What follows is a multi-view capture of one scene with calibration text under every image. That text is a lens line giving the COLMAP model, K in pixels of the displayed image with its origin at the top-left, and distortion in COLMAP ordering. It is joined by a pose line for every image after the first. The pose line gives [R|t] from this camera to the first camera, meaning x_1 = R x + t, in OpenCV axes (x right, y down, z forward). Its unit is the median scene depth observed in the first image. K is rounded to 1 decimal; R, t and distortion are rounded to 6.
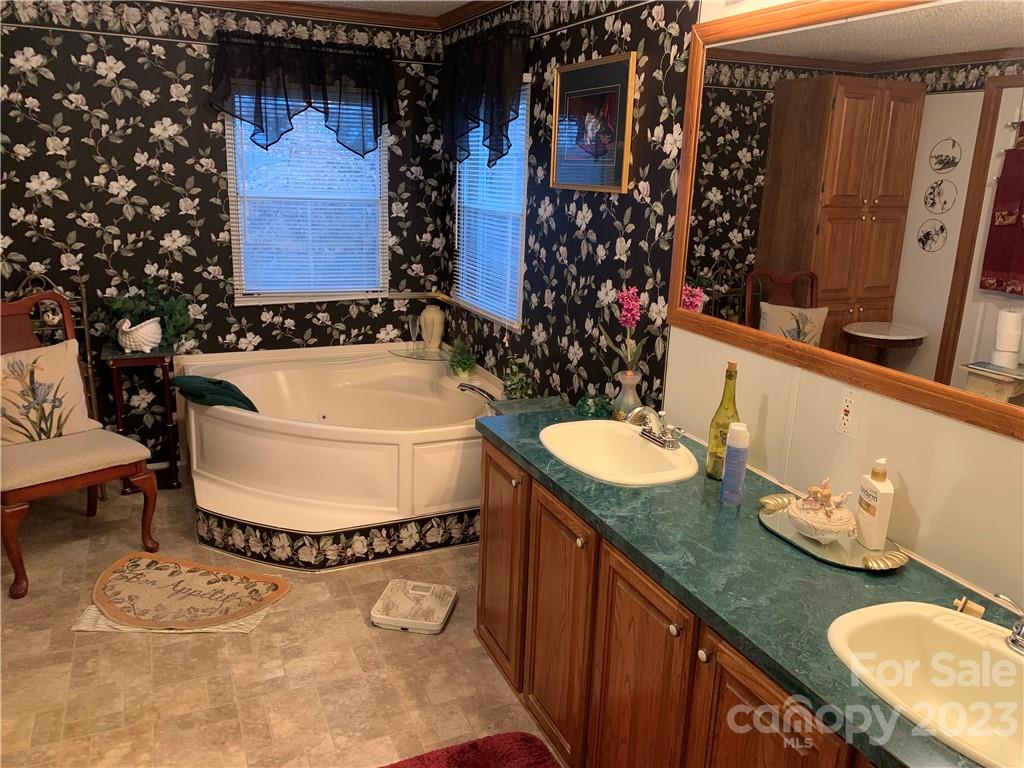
lens RADIAL K [[773.1, 0, 509.6], [0, 773.1, 385.5], [0, 0, 1]] dist [0.024618, -0.025131]
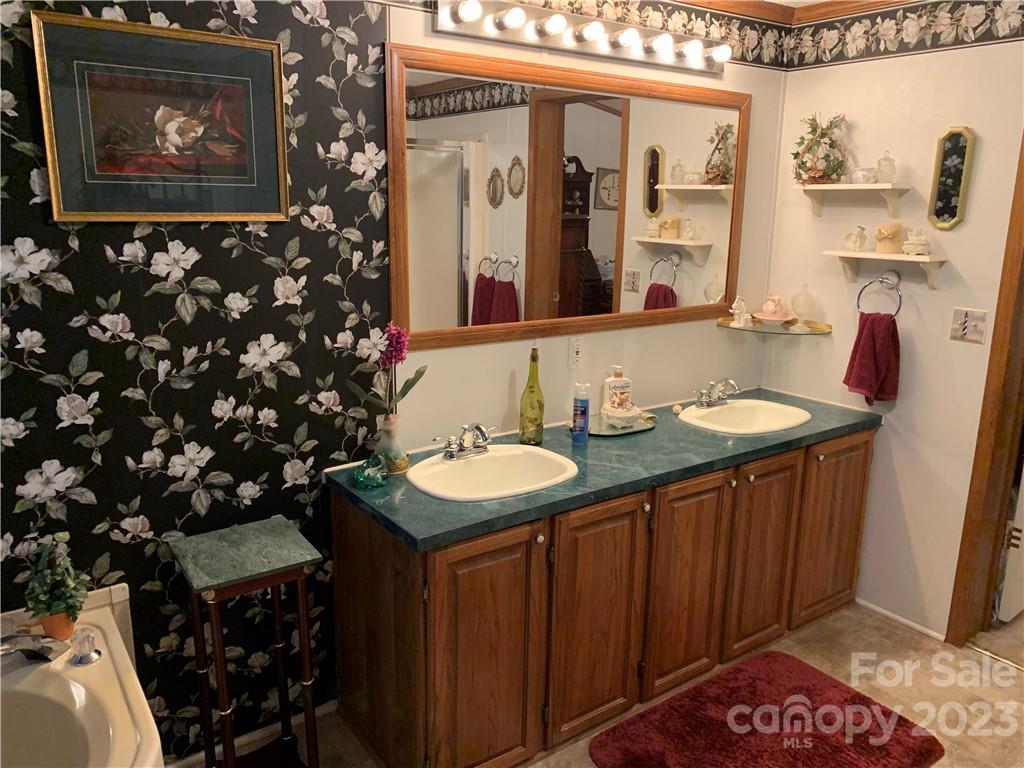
lens RADIAL K [[773.1, 0, 509.5], [0, 773.1, 381.1], [0, 0, 1]] dist [0.024618, -0.025131]
pose [[-0.187131, -0.256563, 0.948239, -0.670807], [0.247260, 0.921910, 0.298235, -0.271000], [-0.950707, 0.290271, -0.109080, 0.897390]]
